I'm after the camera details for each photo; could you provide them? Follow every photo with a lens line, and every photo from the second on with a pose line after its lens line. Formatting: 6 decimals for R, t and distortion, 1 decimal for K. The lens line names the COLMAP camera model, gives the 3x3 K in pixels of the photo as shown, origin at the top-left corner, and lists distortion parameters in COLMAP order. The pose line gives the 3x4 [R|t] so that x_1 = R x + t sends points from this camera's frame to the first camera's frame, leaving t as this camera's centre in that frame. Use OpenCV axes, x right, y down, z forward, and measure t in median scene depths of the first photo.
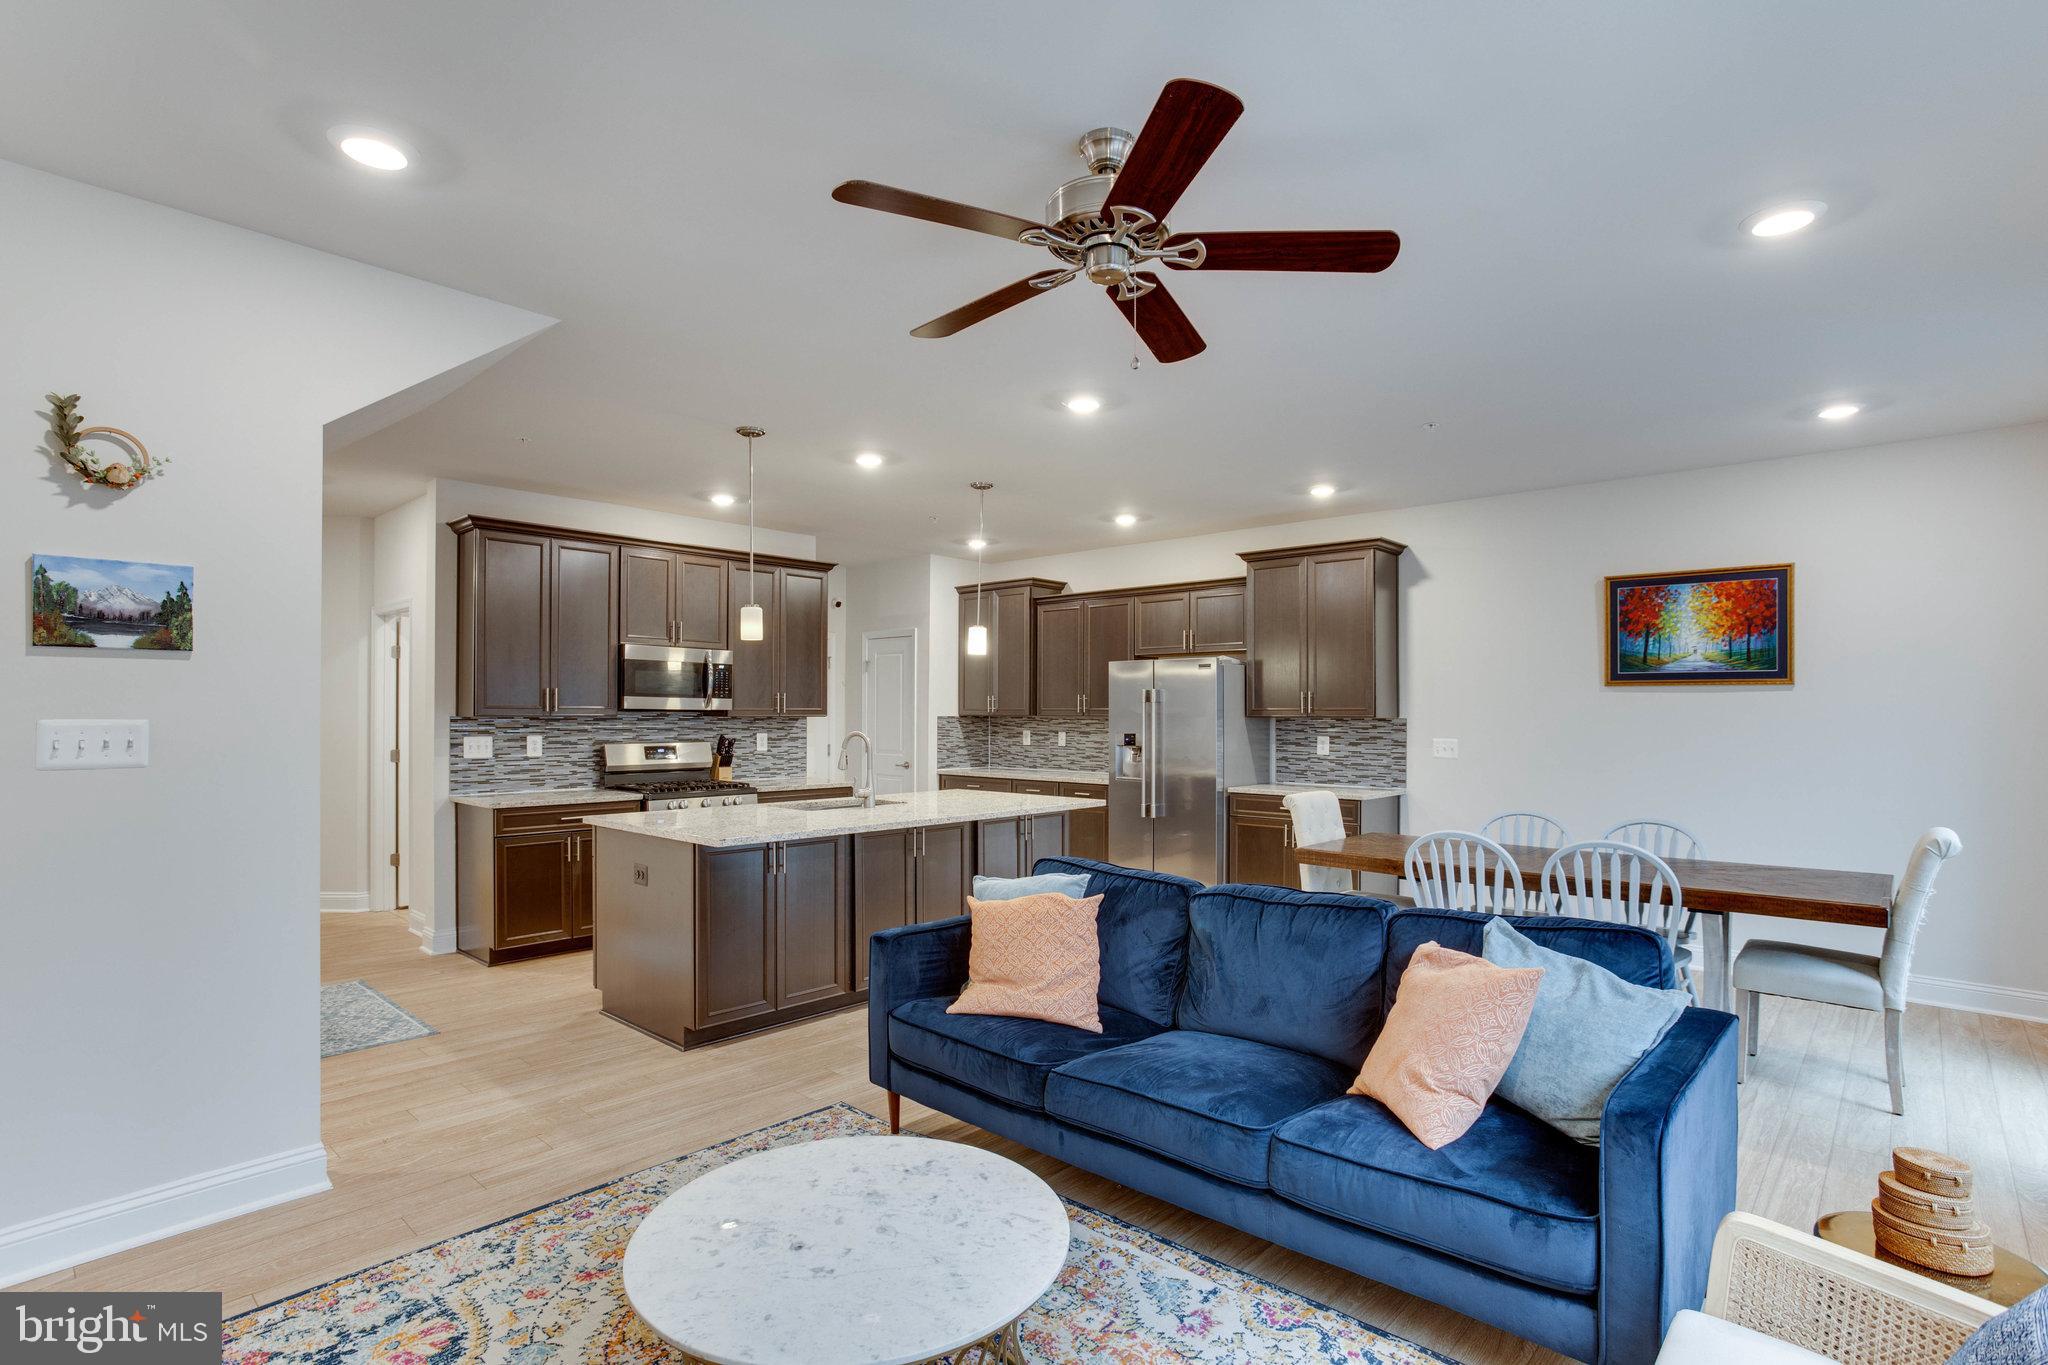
lens RADIAL K [[1010.0, 0, 1011.9], [0, 1010.0, 699.3], [0, 0, 1]] dist [-0.024799, 0.004816]
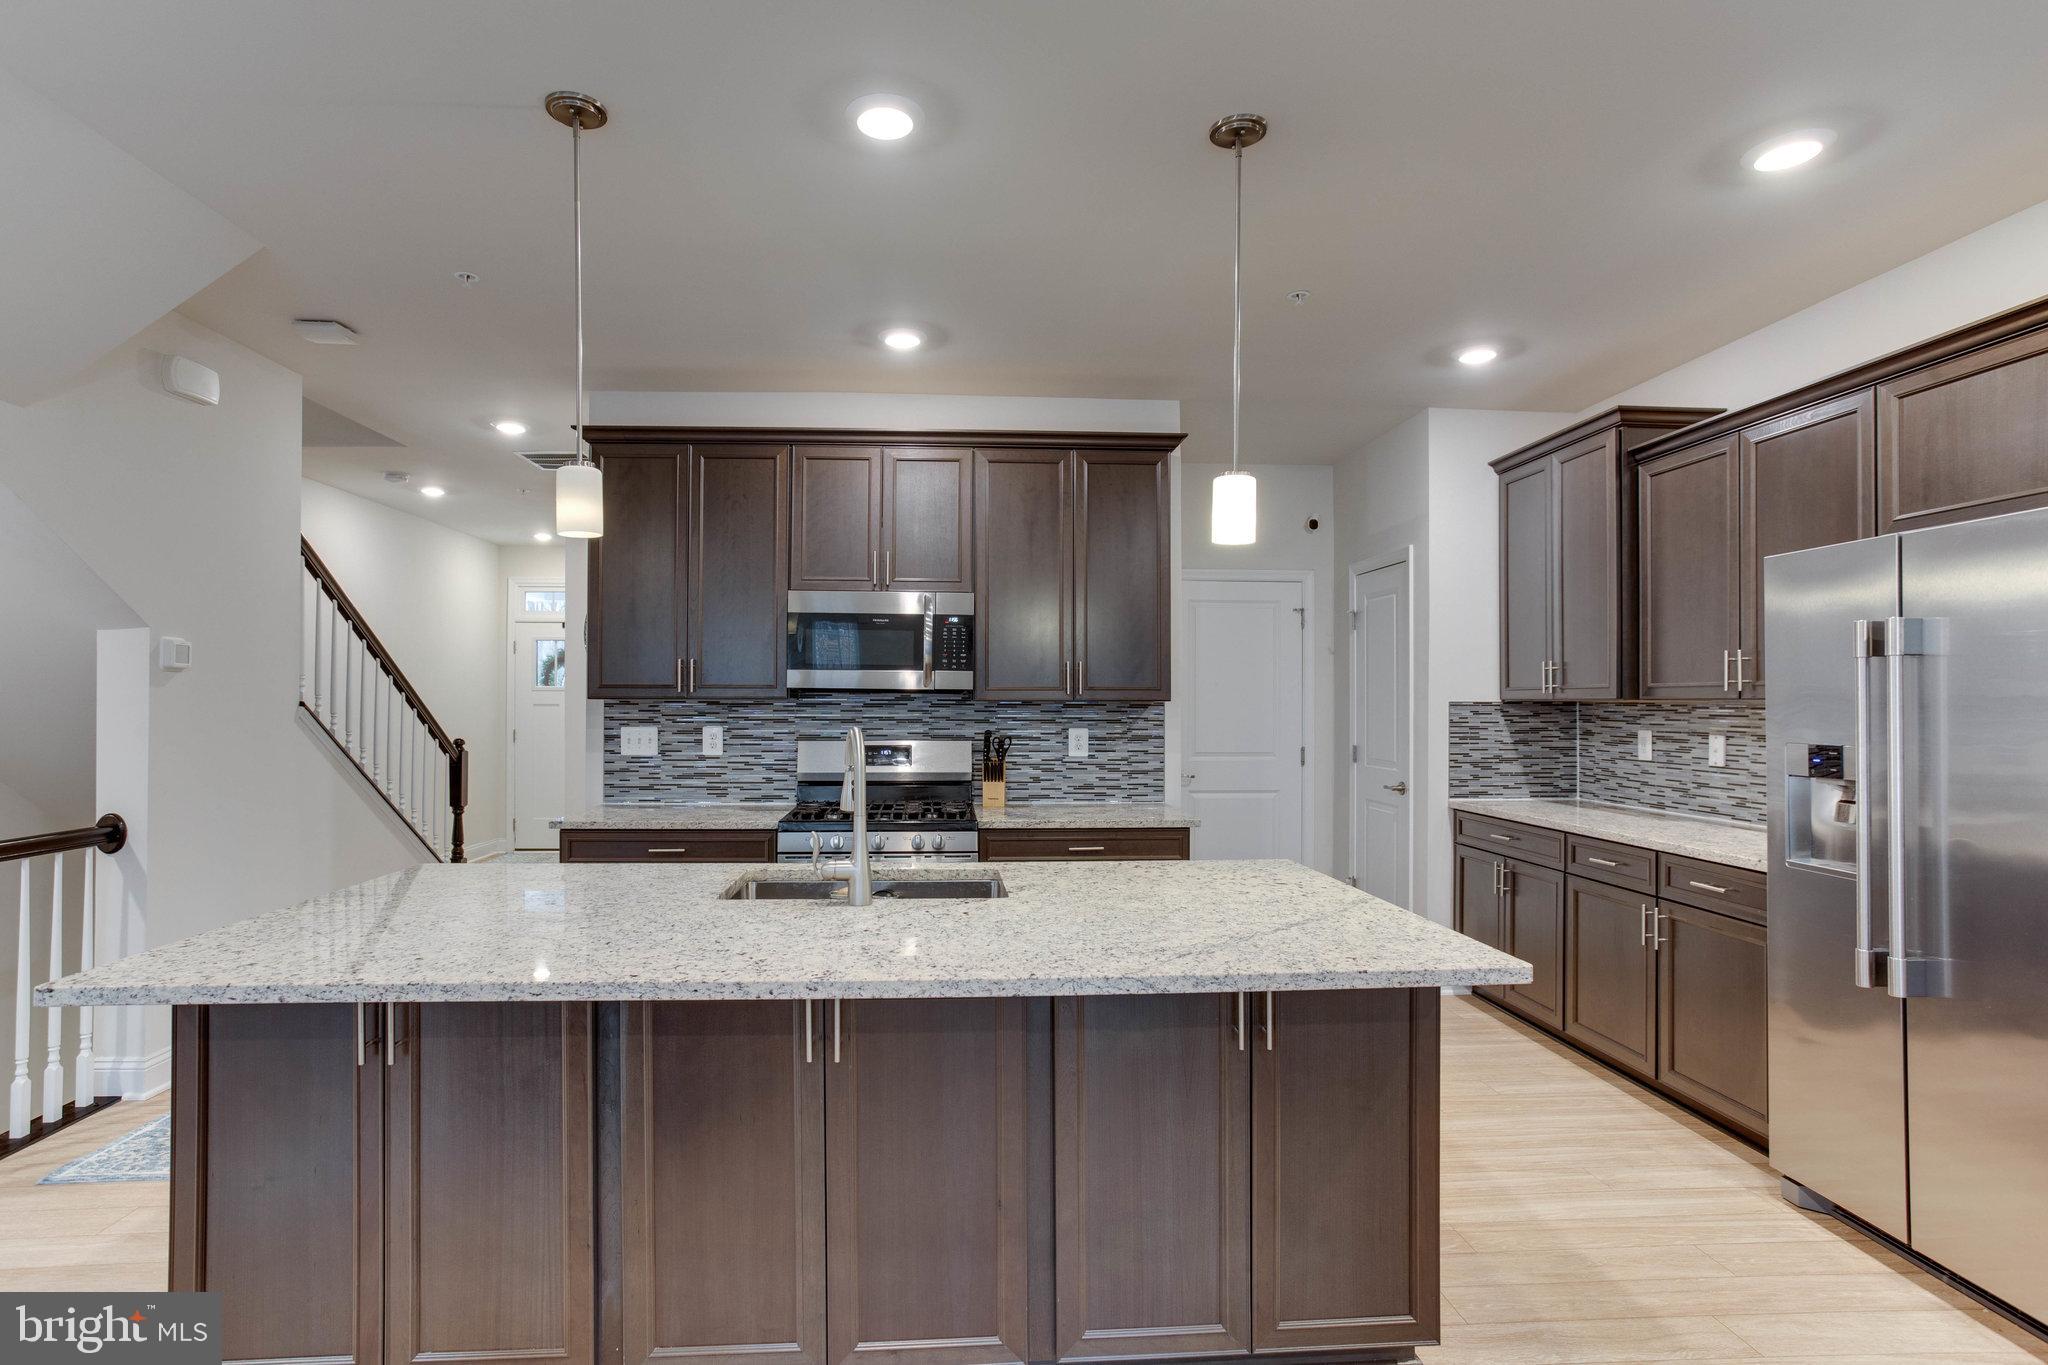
lens RADIAL K [[1010.0, 0, 997.5], [0, 1010.0, 683.6], [0, 0, 1]] dist [-0.024799, 0.004816]
pose [[0.730427, -0.013639, -0.682855, 0.164103], [0.008481, 0.999905, -0.010899, 0.014948], [0.682938, 0.002169, 0.730473, 0.604232]]
